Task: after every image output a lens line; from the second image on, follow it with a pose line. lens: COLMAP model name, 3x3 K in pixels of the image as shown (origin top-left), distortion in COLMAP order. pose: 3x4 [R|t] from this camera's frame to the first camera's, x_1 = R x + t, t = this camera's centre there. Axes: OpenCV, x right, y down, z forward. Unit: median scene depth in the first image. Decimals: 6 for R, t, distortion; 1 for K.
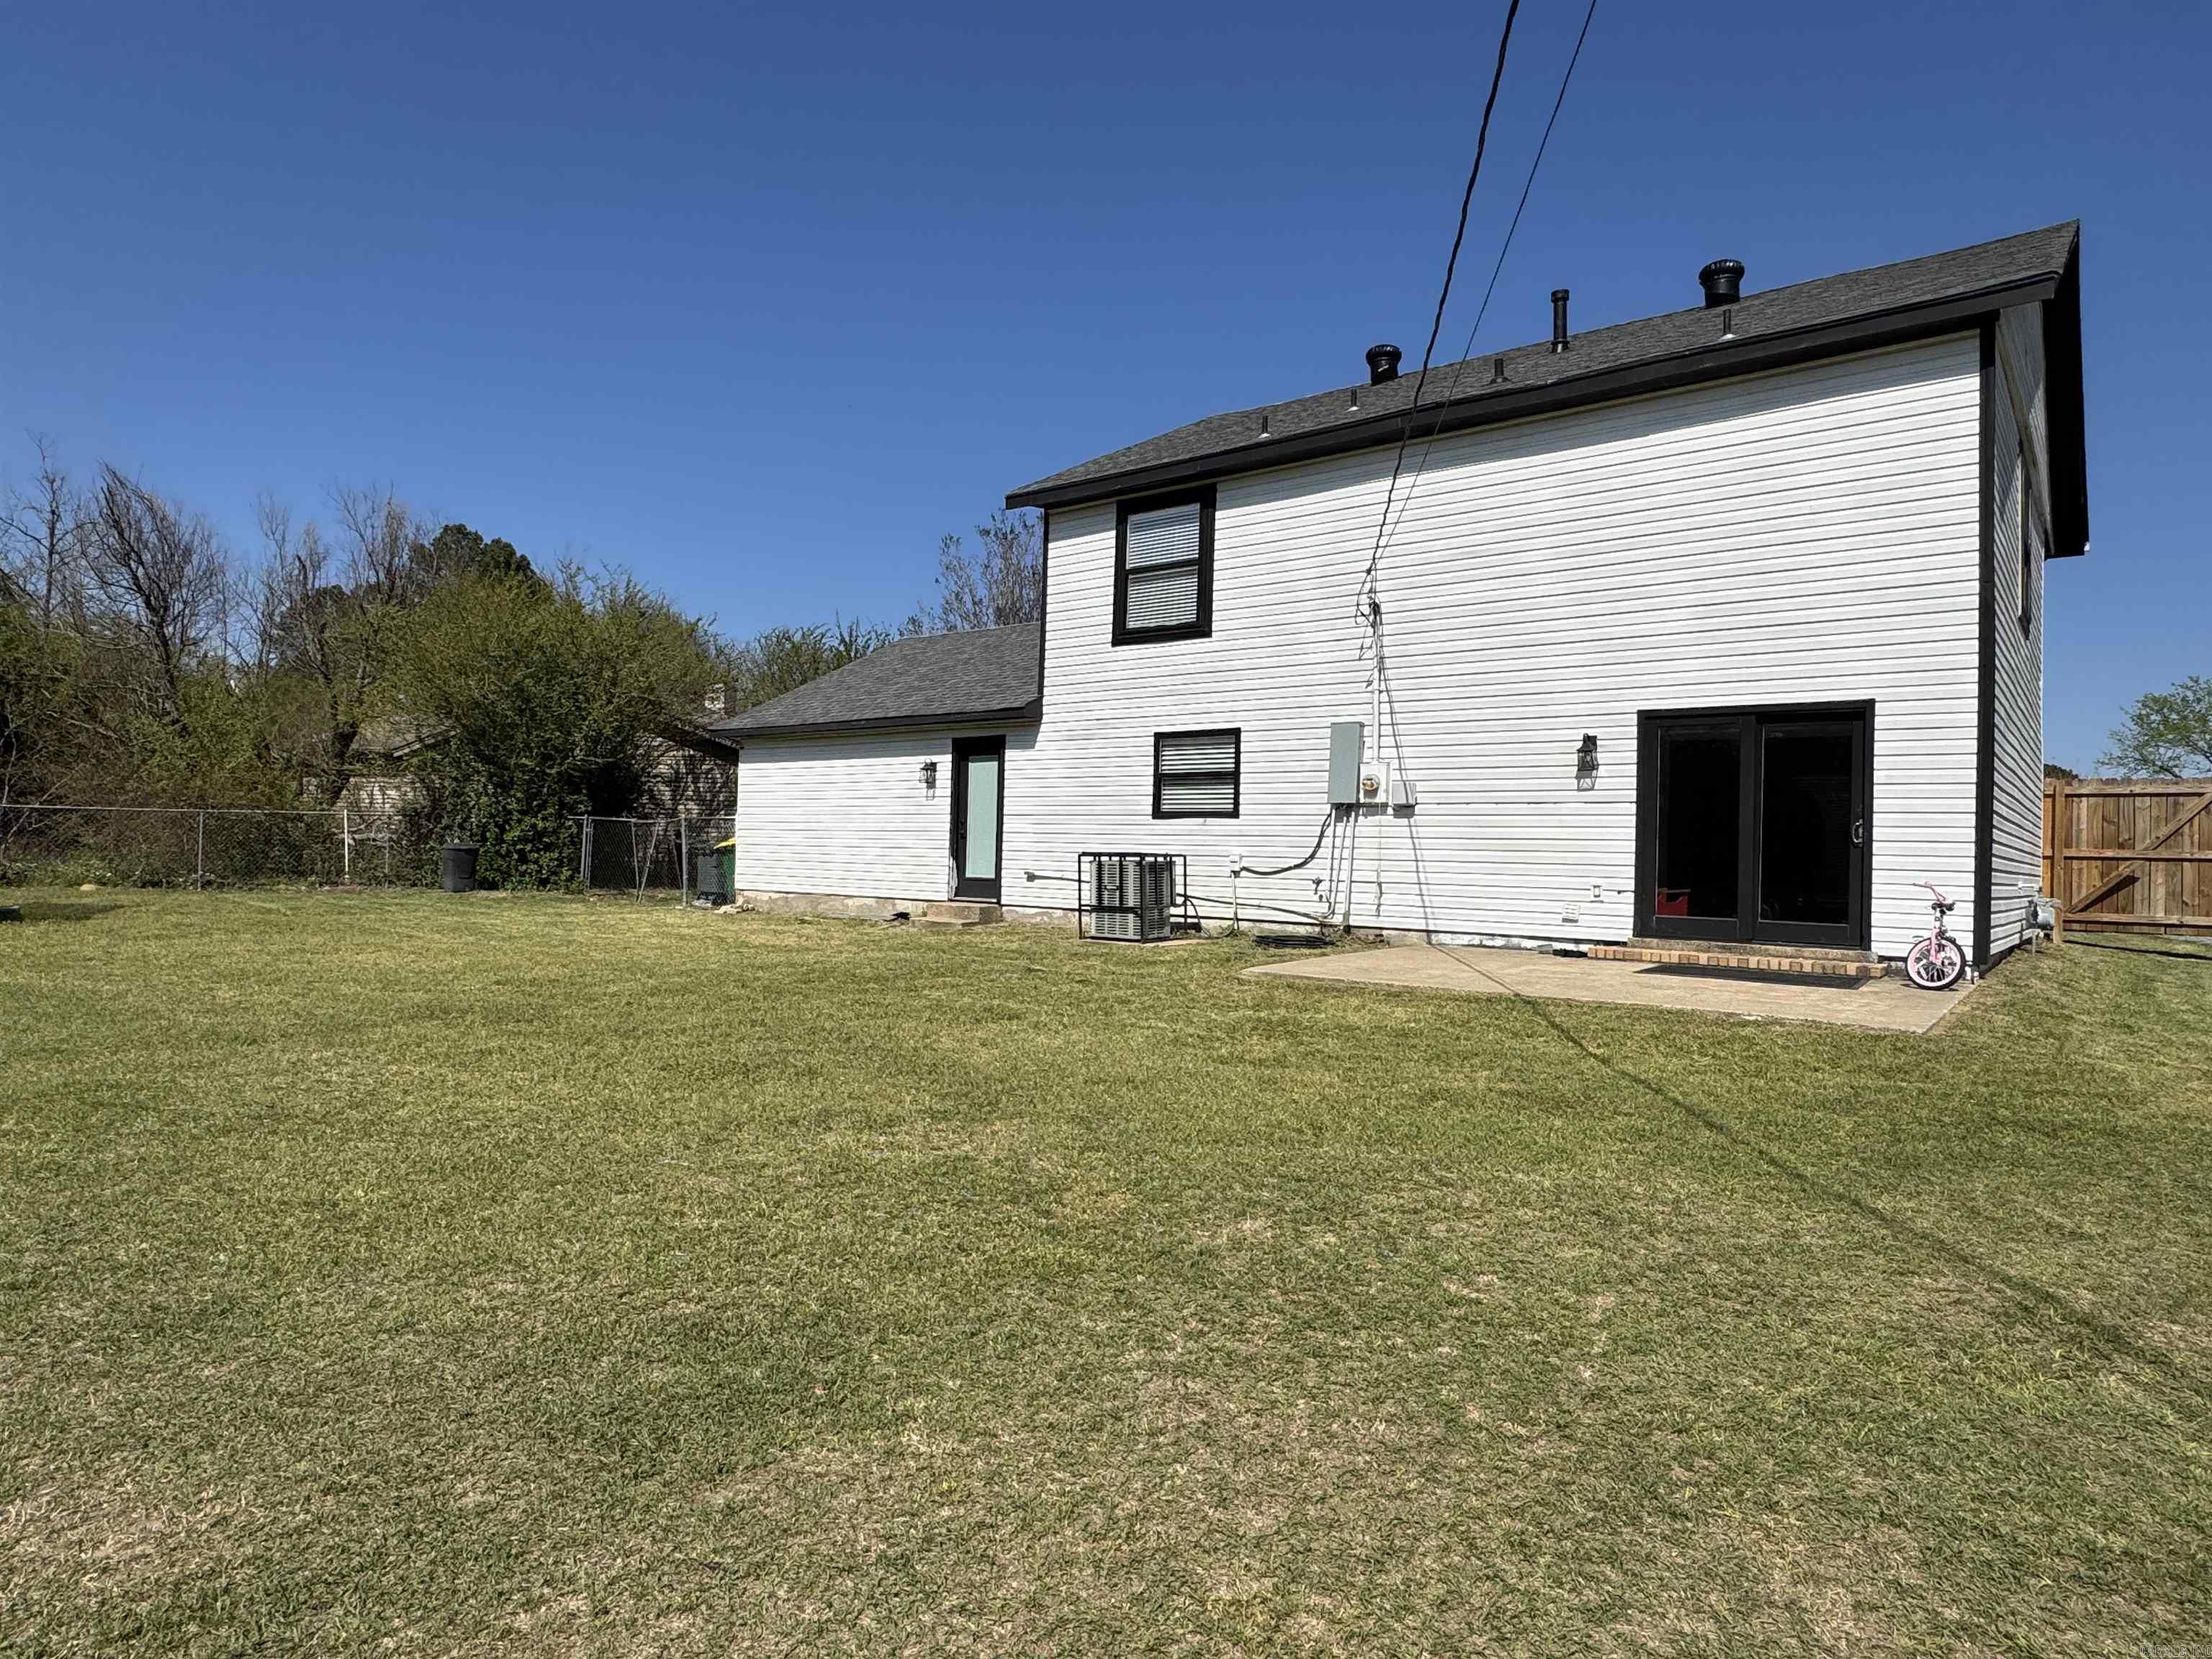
lens RADIAL K [[1249.6, 0, 1105.4], [0, 1249.6, 833.9], [0, 0, 1]] dist [-0.006619, 0.002440]
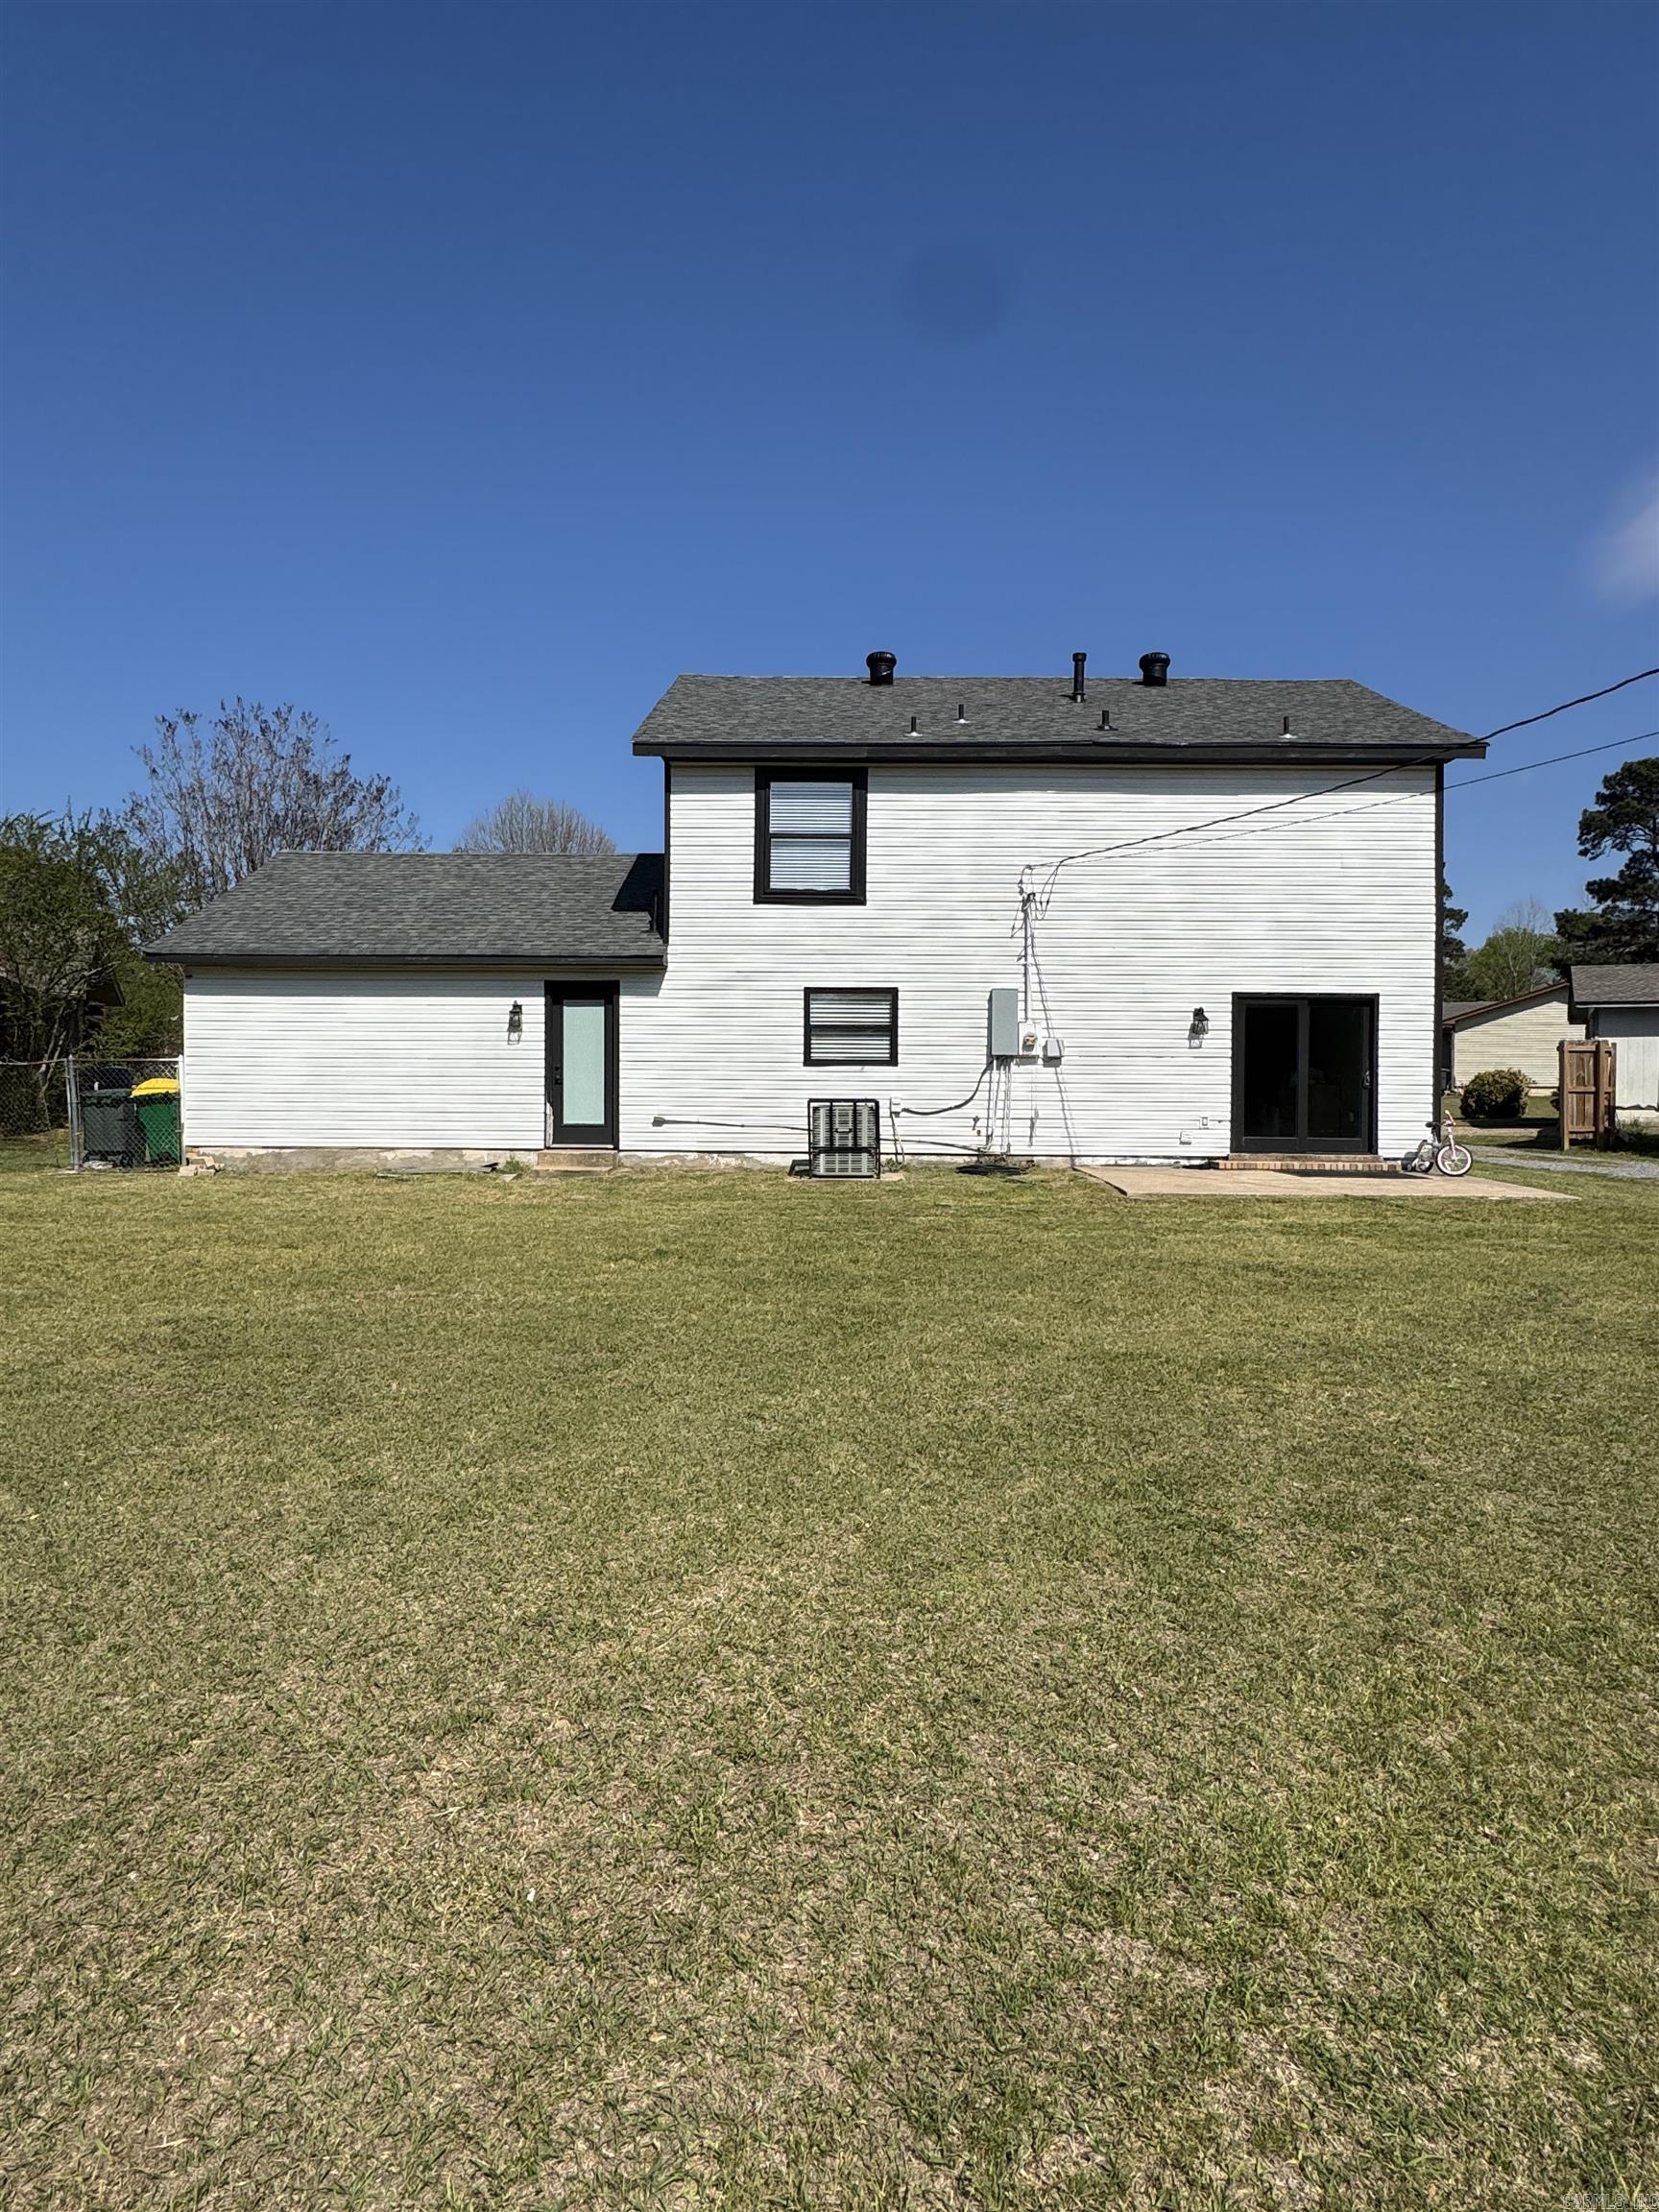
lens RADIAL K [[1249.6, 0, 828.7], [0, 1249.6, 1103.3], [0, 0, 1]] dist [-0.006619, 0.002440]
pose [[0.805895, -0.022642, 0.591626, -0.604261], [0.000276, 0.999283, 0.037867, -0.021108], [-0.592059, -0.030354, 0.805323, 0.103479]]
